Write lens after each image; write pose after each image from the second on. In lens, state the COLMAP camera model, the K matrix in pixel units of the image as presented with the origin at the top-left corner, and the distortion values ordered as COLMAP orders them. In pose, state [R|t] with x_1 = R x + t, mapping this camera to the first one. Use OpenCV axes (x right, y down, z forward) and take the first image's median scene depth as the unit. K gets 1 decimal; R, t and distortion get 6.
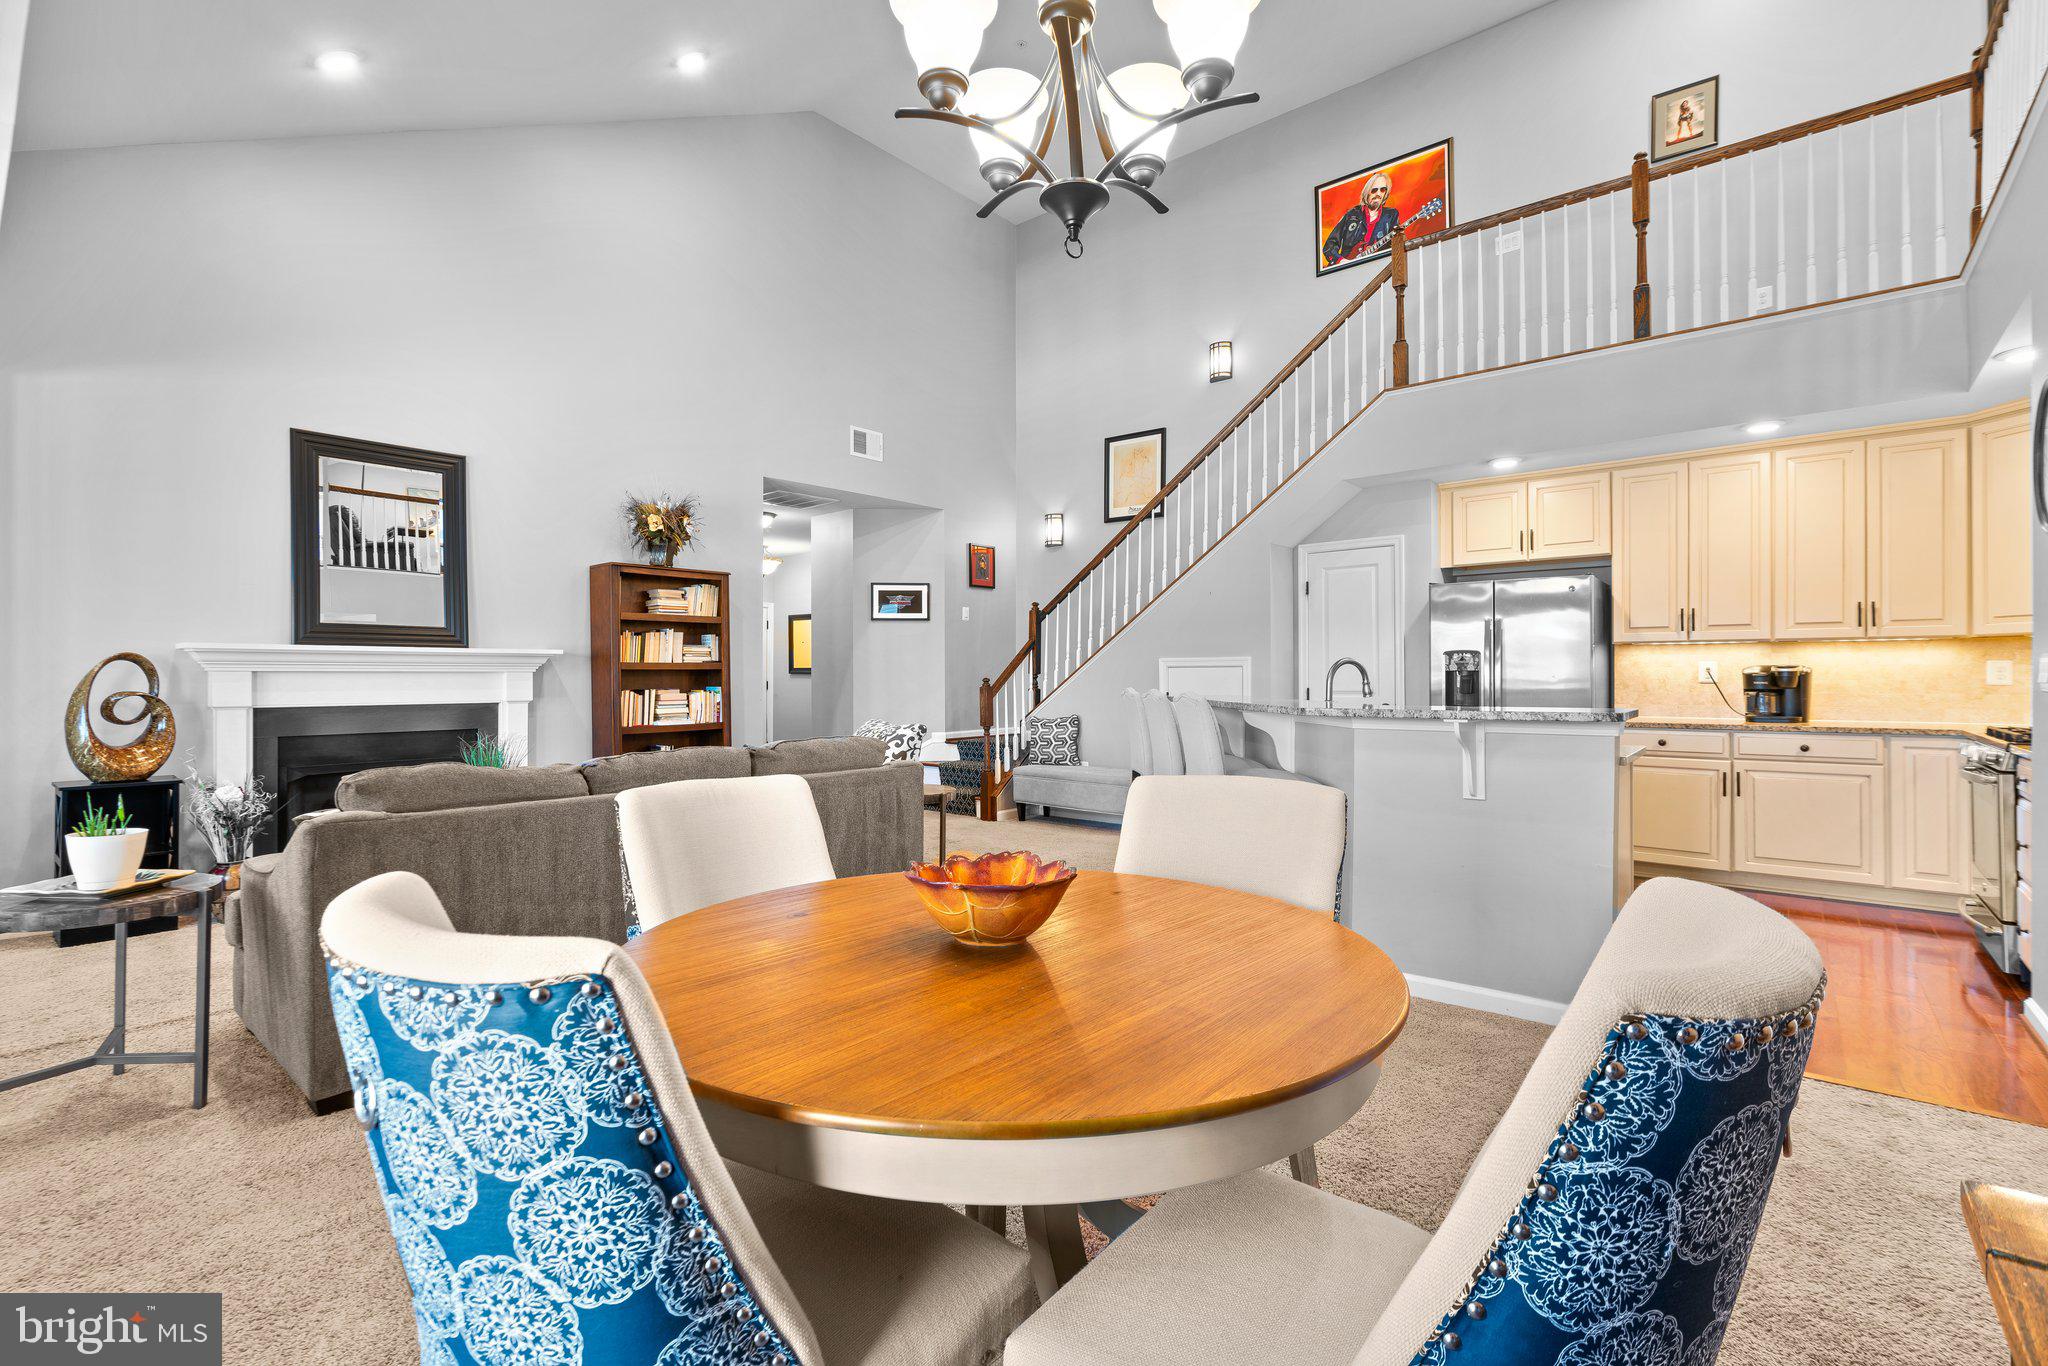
lens RADIAL K [[923.5, 0, 1004.9], [0, 923.5, 672.7], [0, 0, 1]] dist [-0.013631, 0.007128]
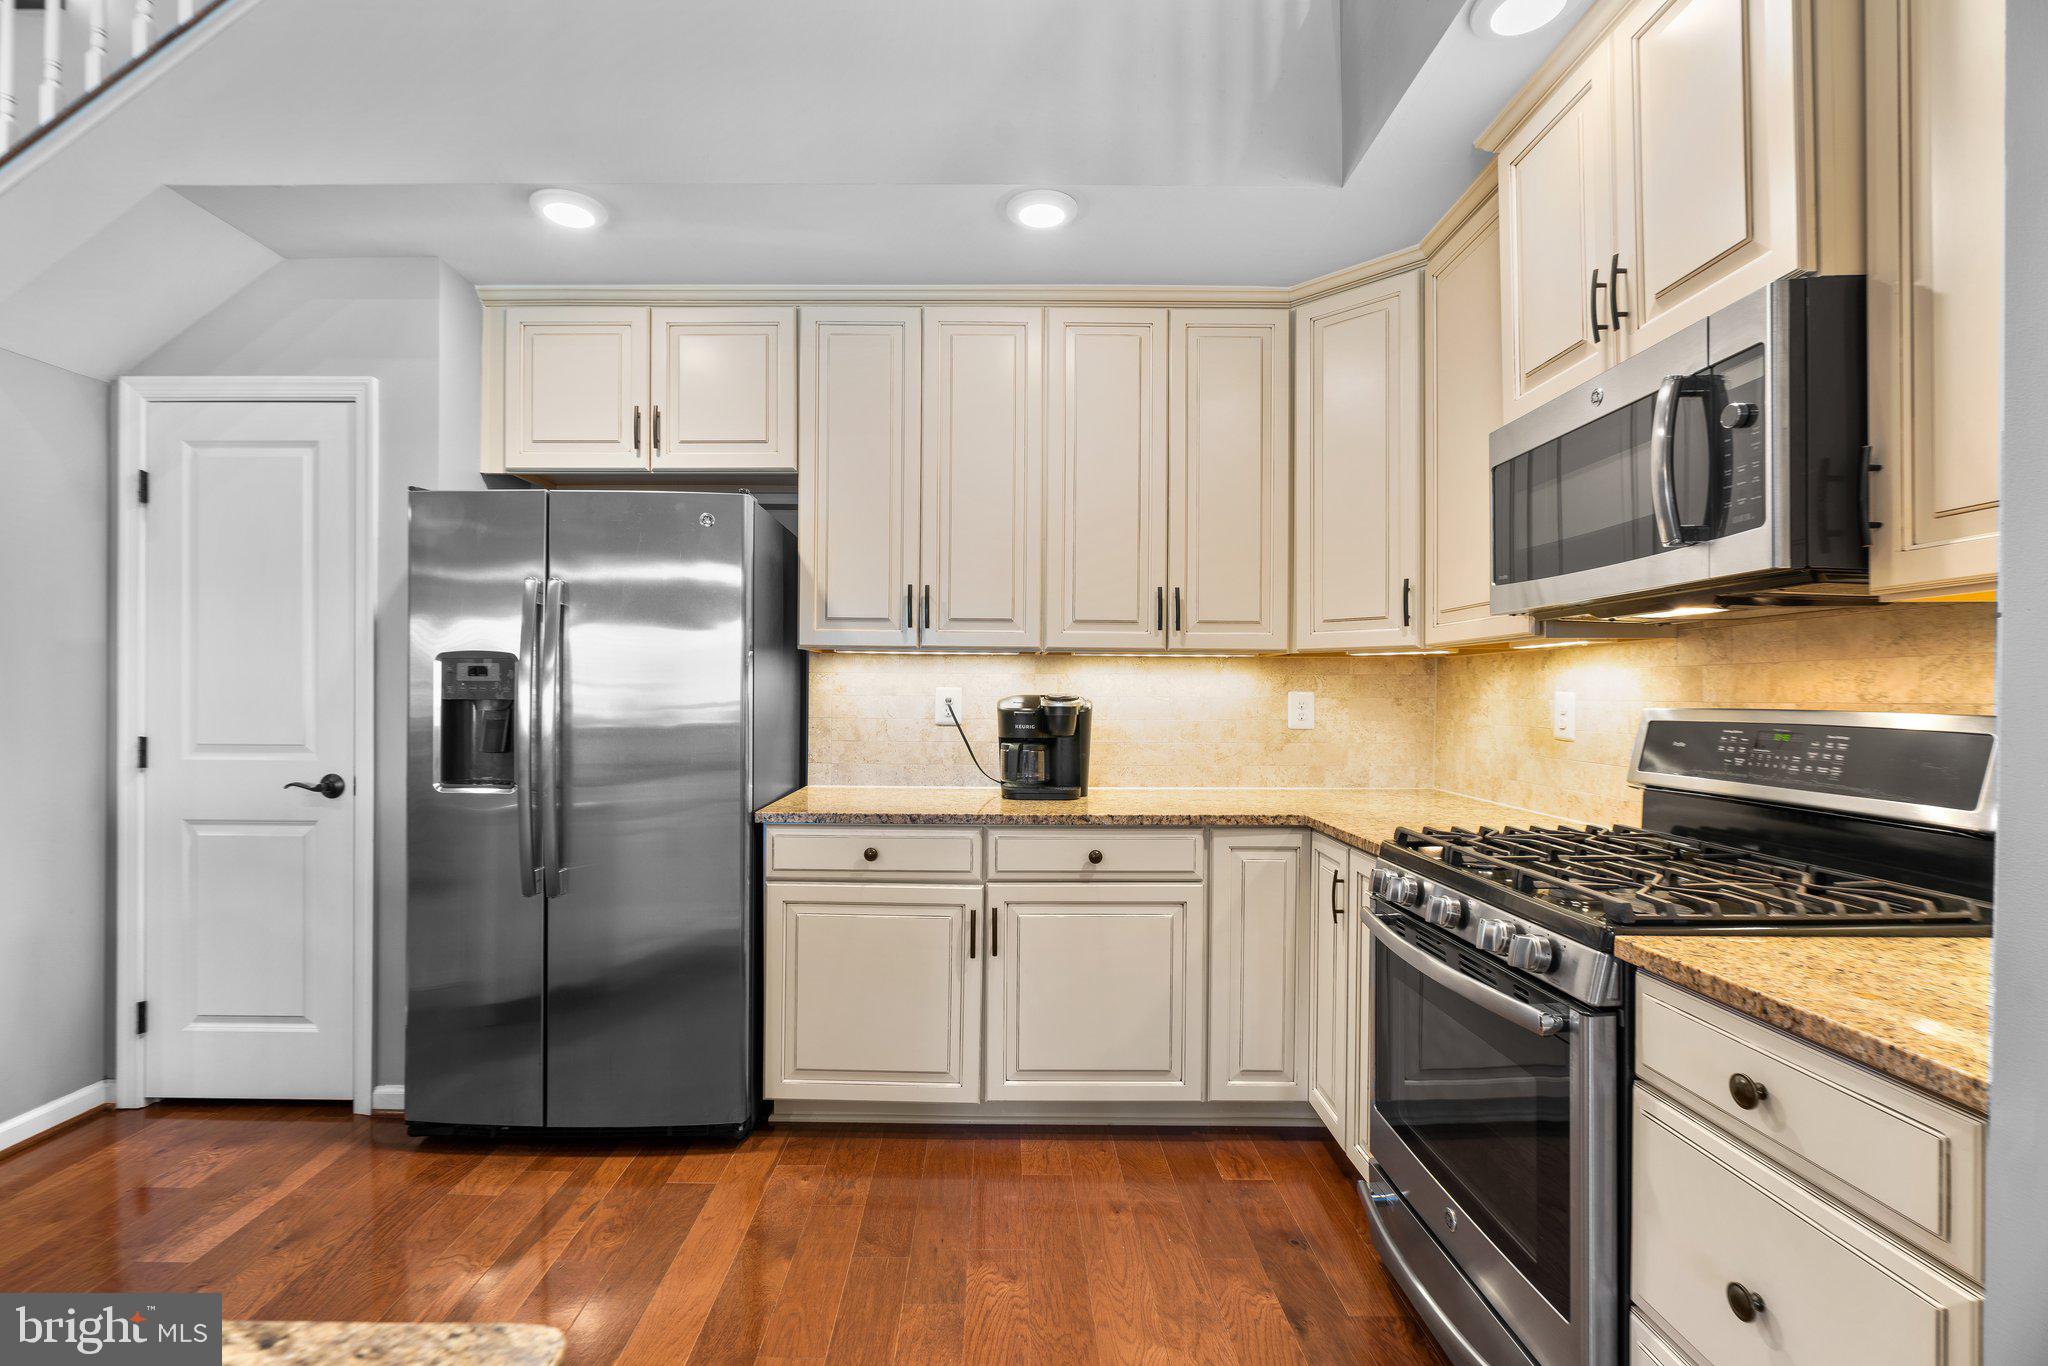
lens RADIAL K [[919.5, 0, 996.5], [0, 919.5, 694.5], [0, 0, 1]] dist [-0.017892, 0.007126]
pose [[0.760370, 0.007540, 0.649447, 0.412431], [-0.011822, 0.999928, 0.002231, -0.008684], [-0.649383, -0.009374, 0.760404, 0.539648]]
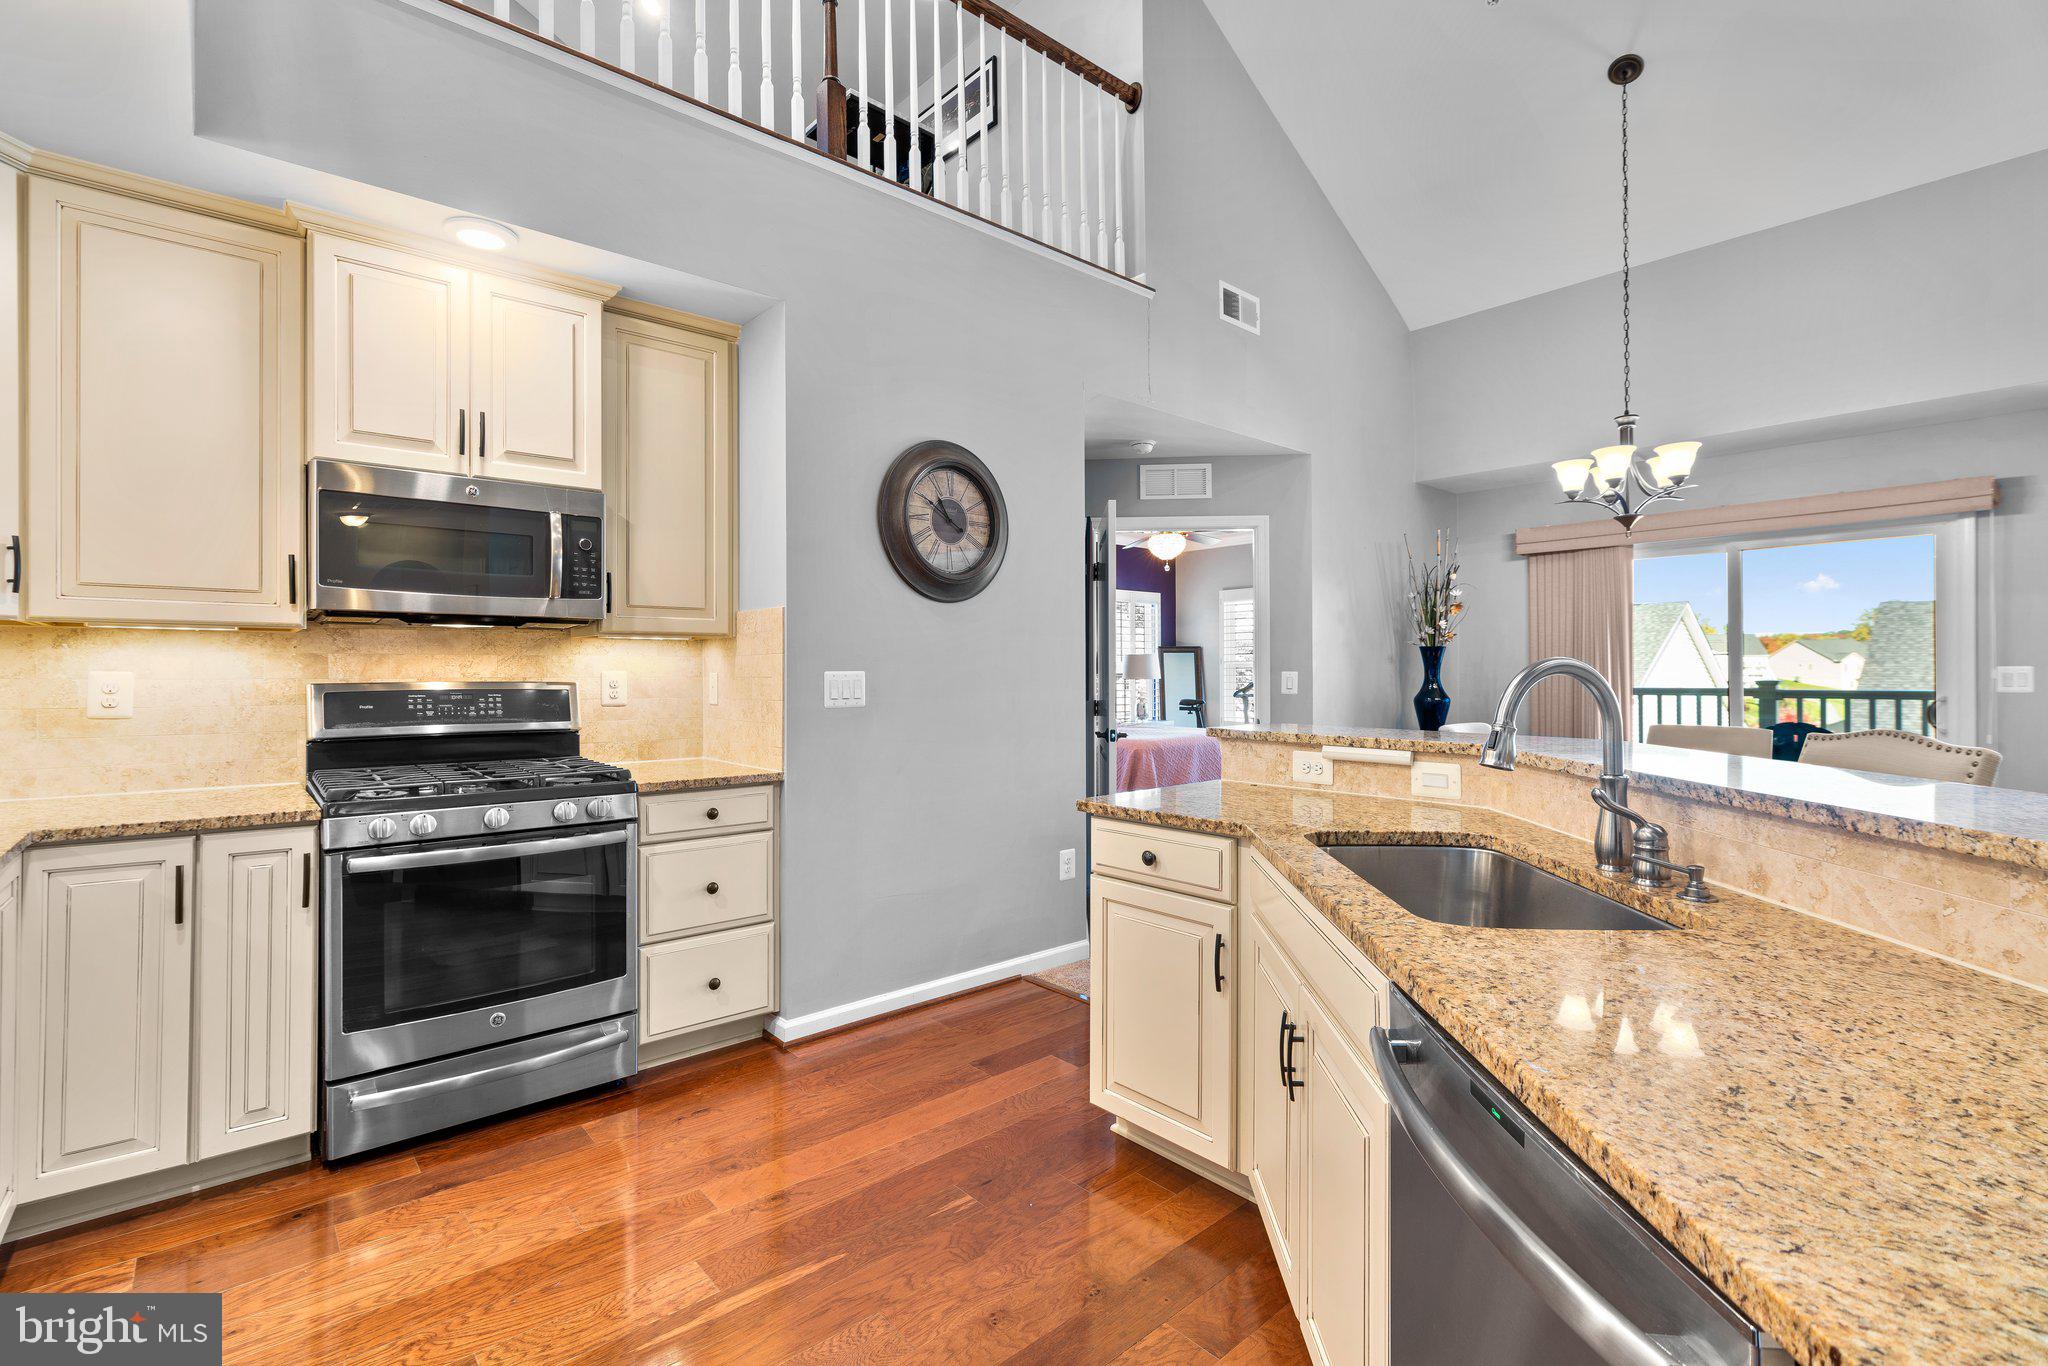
lens RADIAL K [[923.5, 0, 1004.9], [0, 923.5, 672.7], [0, 0, 1]] dist [-0.013631, 0.007128]
pose [[-0.989463, 0.007712, 0.144583, 0.403702], [0.006435, 0.999936, -0.009302, -0.004638], [-0.144646, -0.008274, -0.989449, 1.057191]]
